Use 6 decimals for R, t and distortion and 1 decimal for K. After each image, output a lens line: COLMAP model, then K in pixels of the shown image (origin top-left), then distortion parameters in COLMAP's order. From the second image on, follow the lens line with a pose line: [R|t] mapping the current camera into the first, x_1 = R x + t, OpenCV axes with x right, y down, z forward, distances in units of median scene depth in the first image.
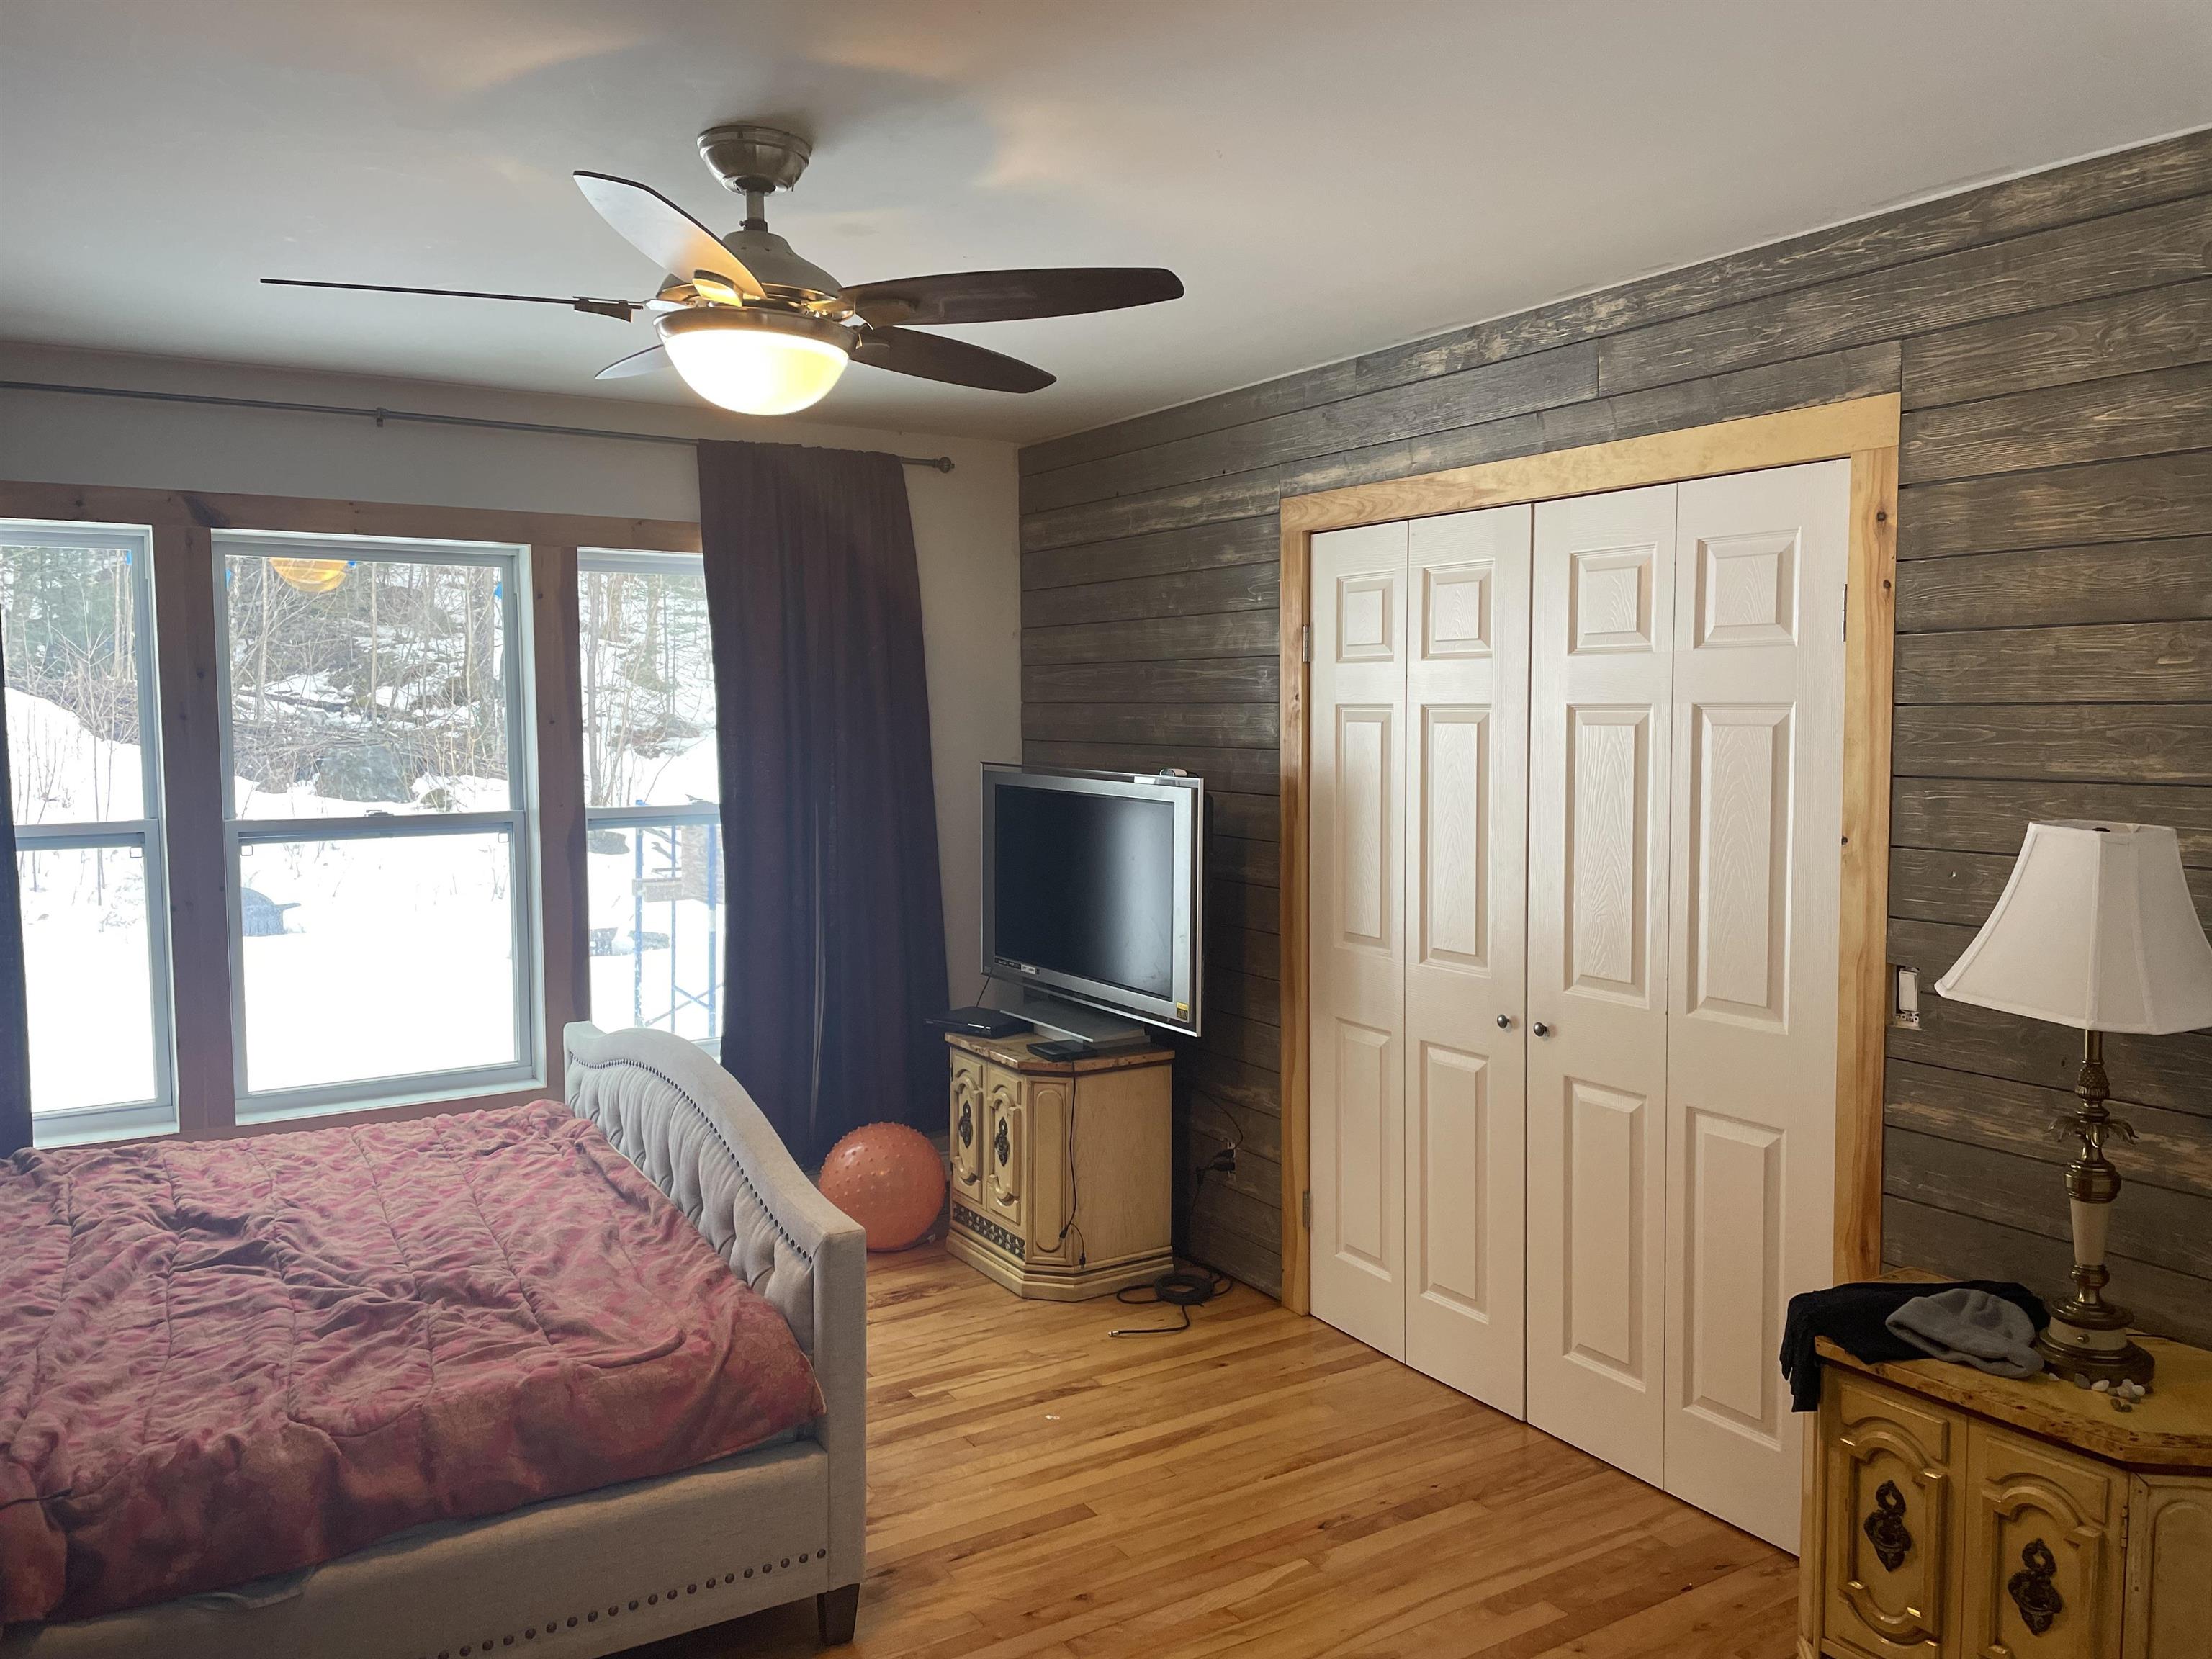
lens RADIAL K [[1660.4, 0, 1122.7], [0, 1660.4, 829.5], [0, 0, 1]] dist [0.090048, -0.109941]
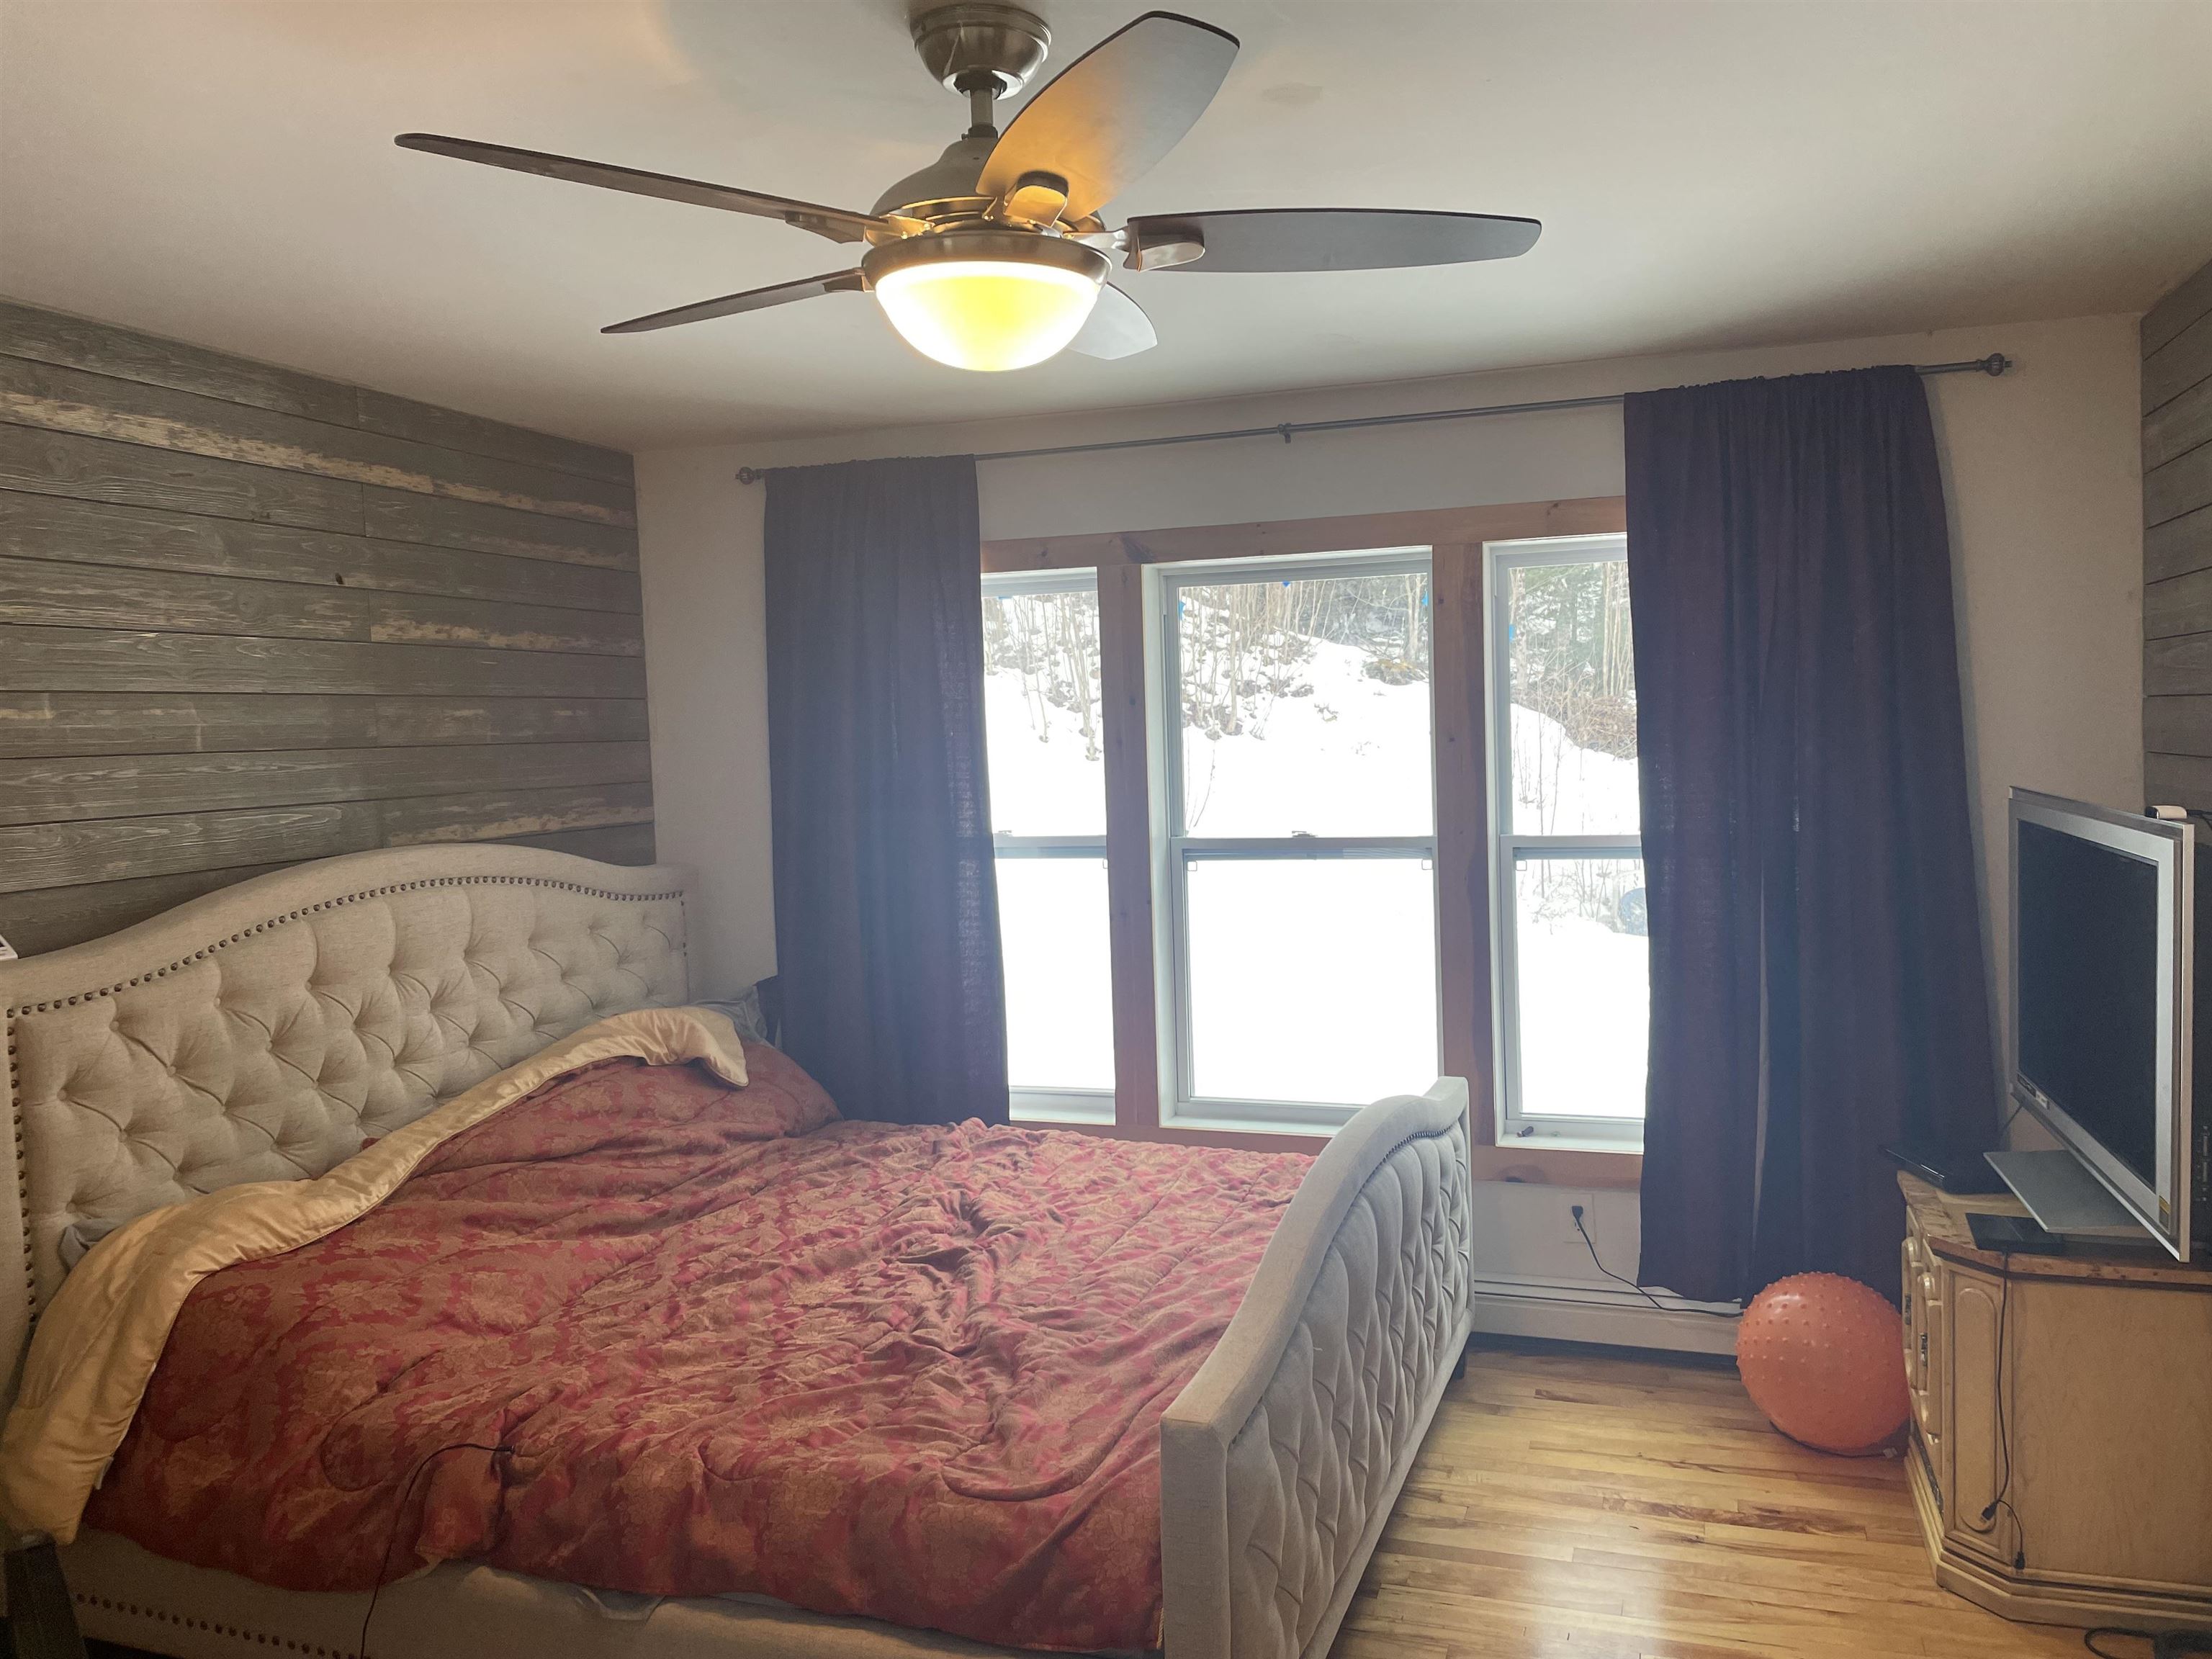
lens RADIAL K [[1660.4, 0, 1105.7], [0, 1660.4, 819.7], [0, 0, 1]] dist [0.090048, -0.109941]
pose [[0.635145, 0.026009, -0.771955, 0.319386], [-0.030645, 0.999495, 0.008461, -0.031143], [0.771785, 0.018283, 0.635621, 0.390224]]
